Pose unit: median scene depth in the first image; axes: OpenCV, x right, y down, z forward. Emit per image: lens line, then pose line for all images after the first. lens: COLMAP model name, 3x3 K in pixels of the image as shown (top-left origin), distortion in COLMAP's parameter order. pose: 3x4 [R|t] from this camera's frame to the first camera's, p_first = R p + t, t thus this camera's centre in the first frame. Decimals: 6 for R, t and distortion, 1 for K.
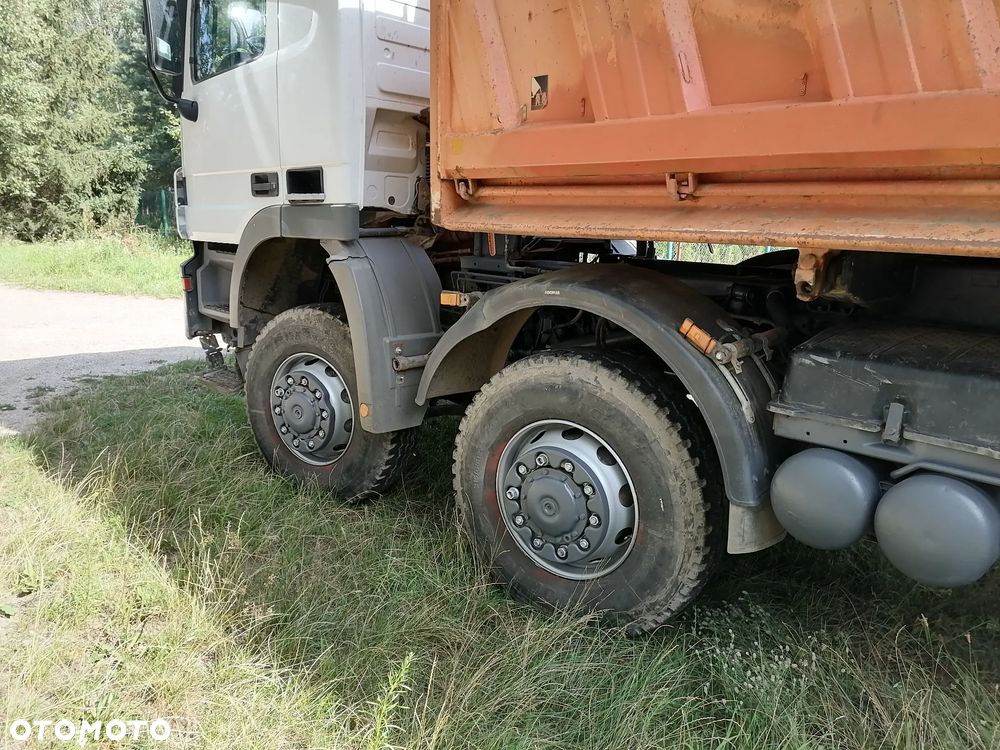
lens RADIAL K [[752.4, 0, 494.8], [0, 752.4, 370.8], [0, 0, 1]] dist [0.103466, -0.133603]
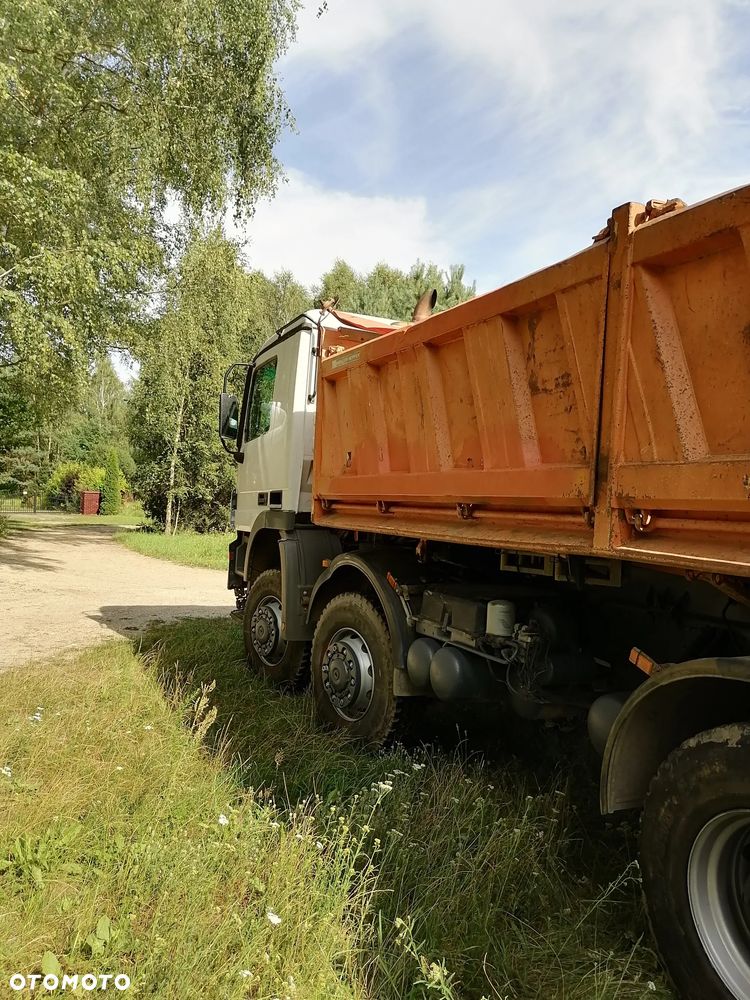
lens RADIAL K [[752.4, 0, 375.0], [0, 752.4, 500.0], [0, 0, 1]] dist [0.103466, -0.133603]
pose [[0.940402, 0.022316, -0.339332, 0.613287], [-0.099186, 0.972457, -0.210925, 0.115664], [0.325279, 0.232012, 0.916714, -0.594268]]
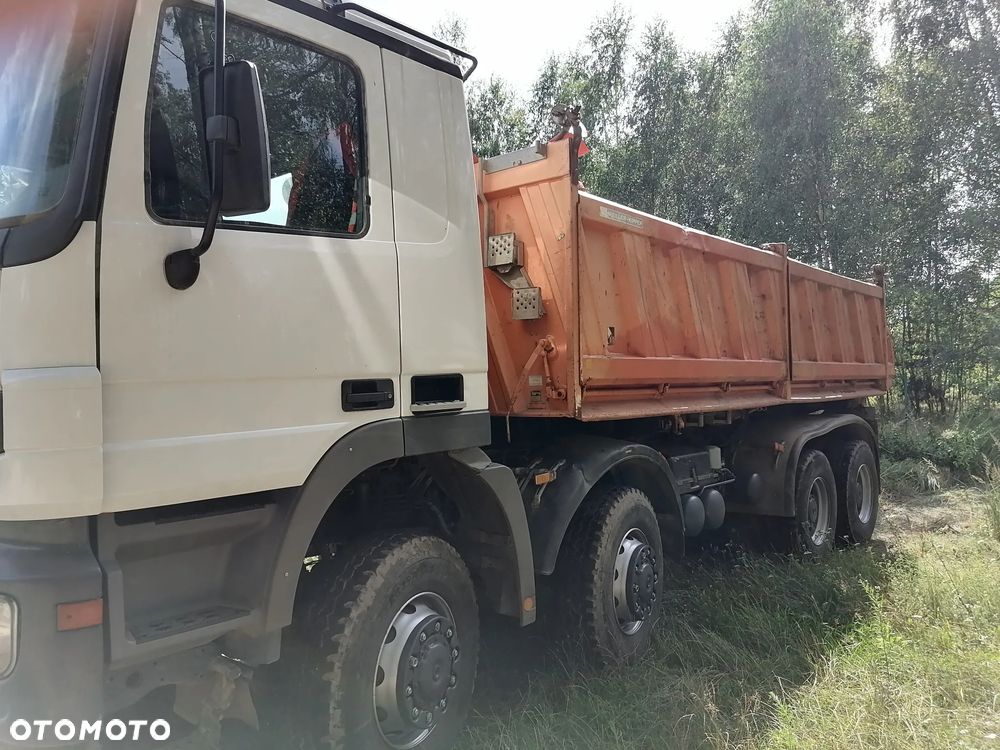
lens RADIAL K [[752.4, 0, 494.8], [0, 752.4, 370.8], [0, 0, 1]] dist [0.103466, -0.133603]
pose [[-0.067485, -0.002439, 0.997717, -1.211739], [0.221508, 0.975004, 0.017366, -0.288217], [-0.972821, 0.222174, -0.065258, 1.051687]]
